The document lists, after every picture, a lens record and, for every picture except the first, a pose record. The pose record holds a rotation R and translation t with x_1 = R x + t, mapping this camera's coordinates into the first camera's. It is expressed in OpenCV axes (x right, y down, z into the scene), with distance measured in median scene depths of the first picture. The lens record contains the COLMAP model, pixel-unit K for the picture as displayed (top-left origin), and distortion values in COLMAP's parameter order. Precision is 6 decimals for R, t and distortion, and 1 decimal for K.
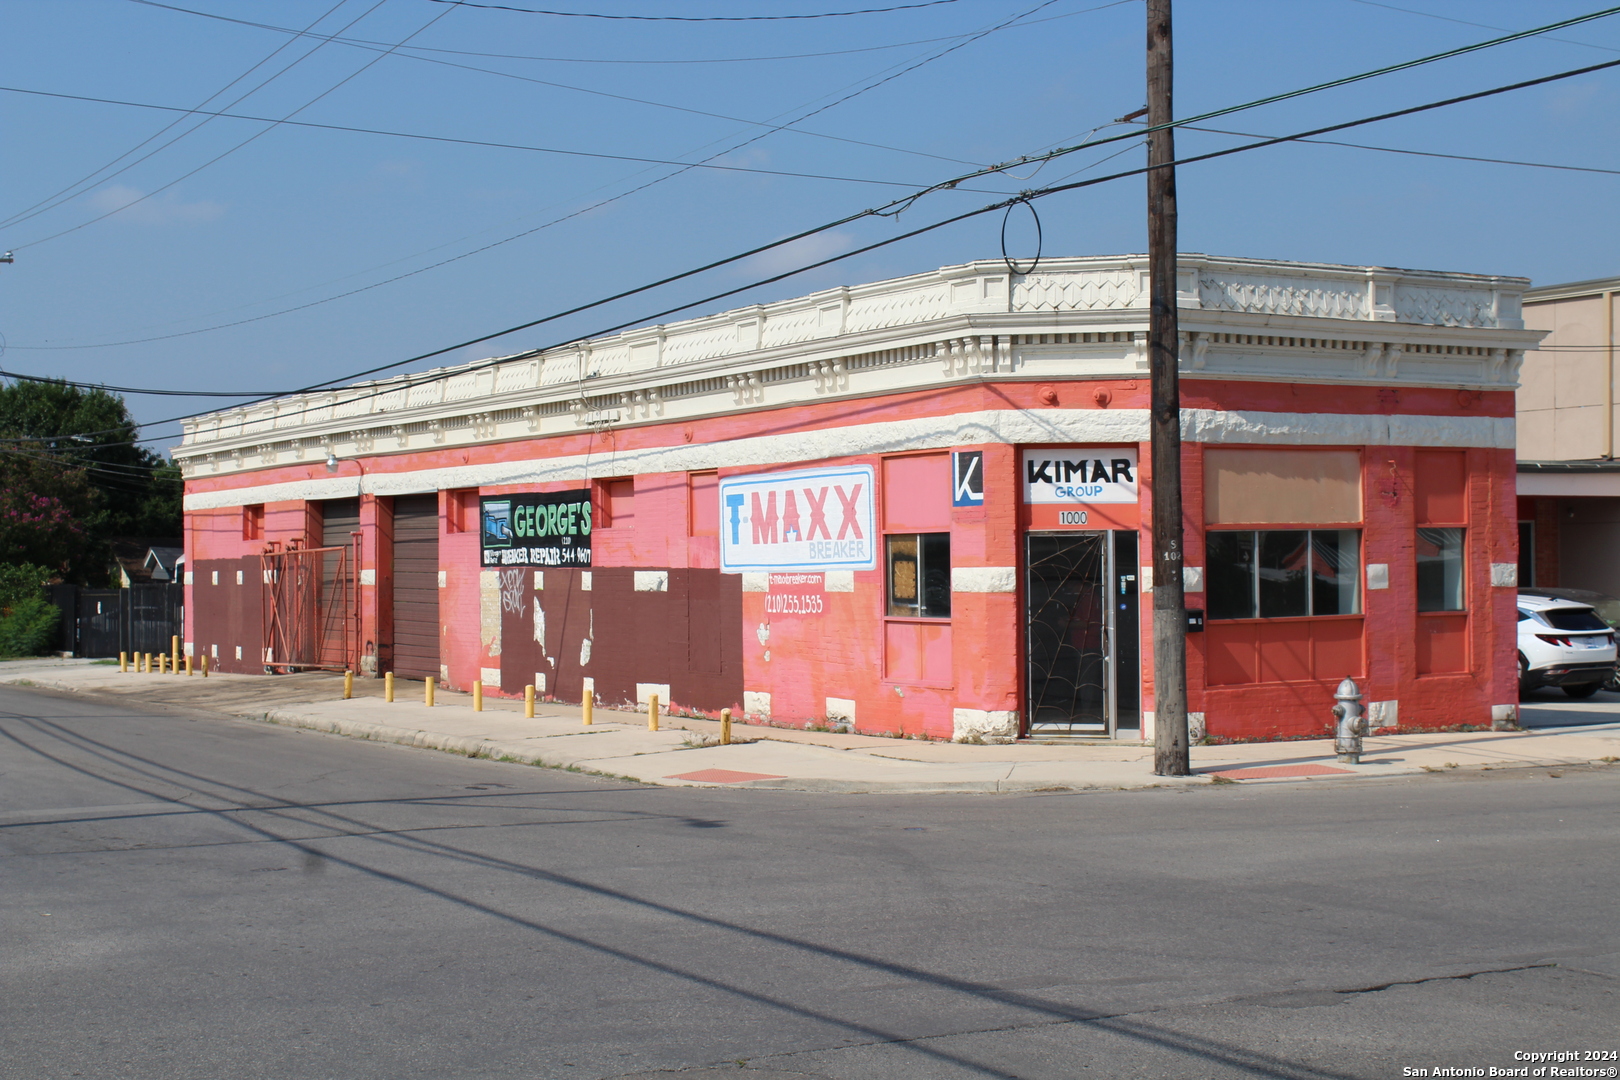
lens RADIAL K [[1512.4, 0, 809.9], [0, 1512.4, 534.6], [0, 0, 1]] dist [-0.007157, 0.000000]
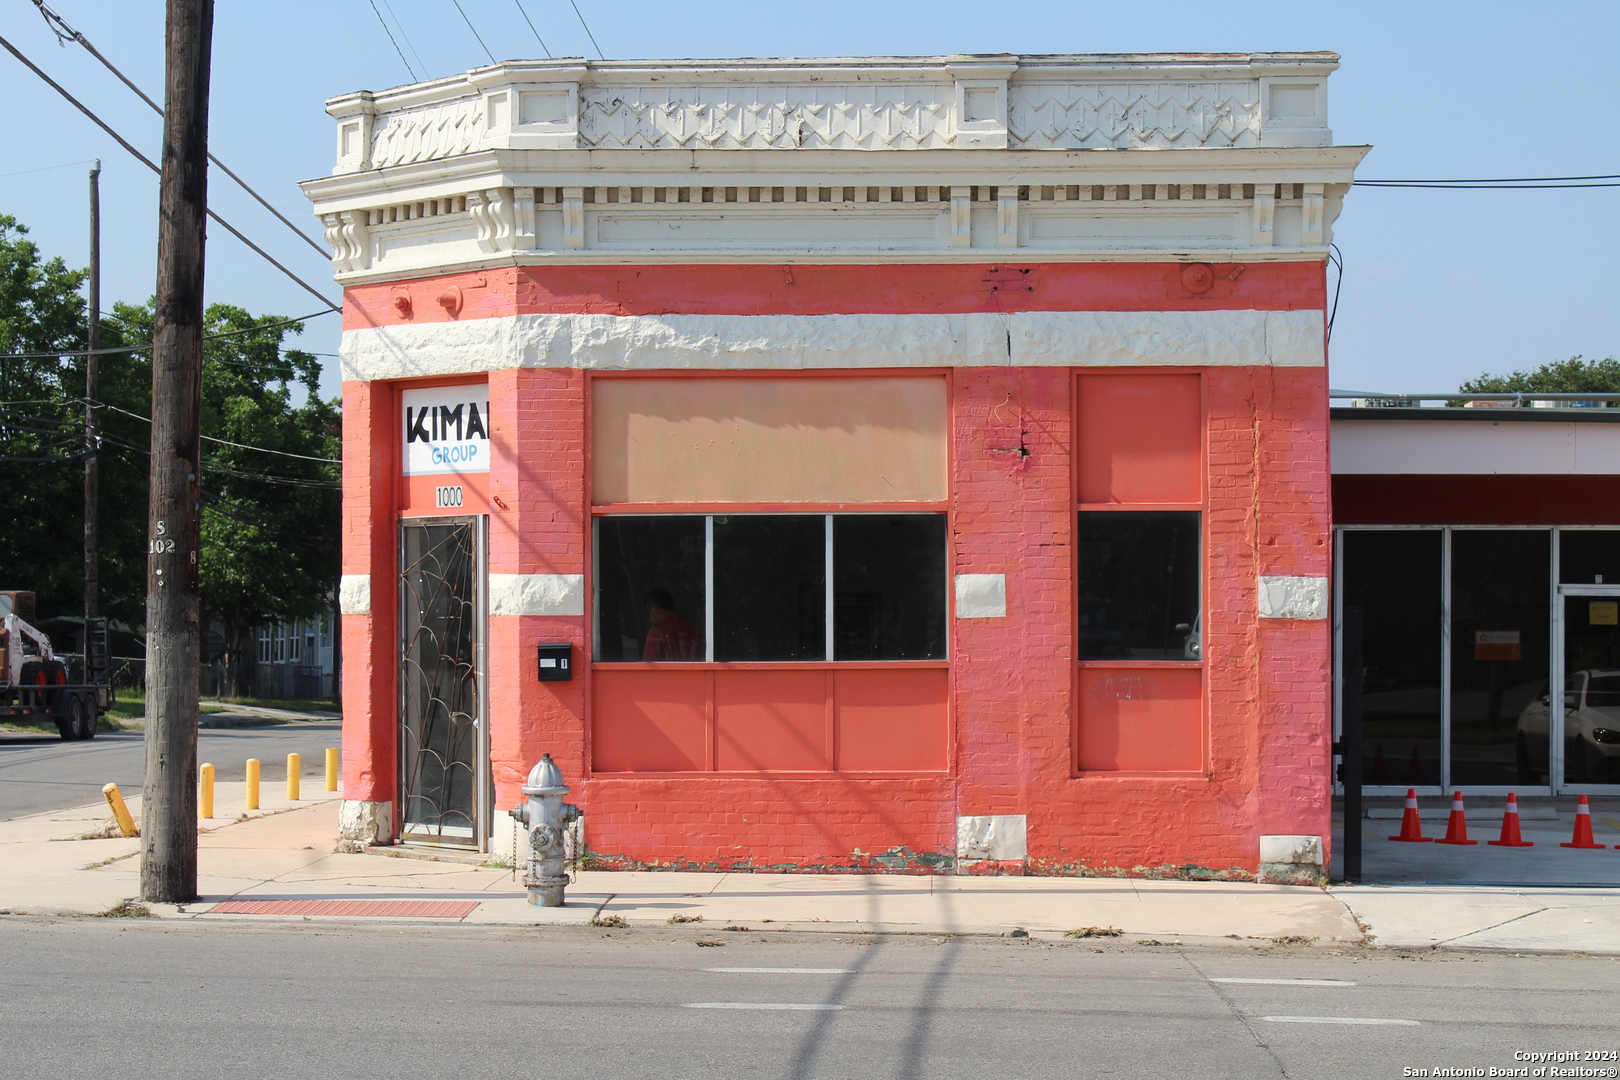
lens RADIAL K [[2197.5, 0, 809.8], [0, 2197.5, 545.9], [0, 0, 1]] dist [0.017461, 0.000000]
pose [[0.922568, -0.000604, -0.385835, 0.651050], [-0.002723, 0.999964, -0.008077, 0.015961], [0.385825, 0.008502, 0.922533, 0.212521]]
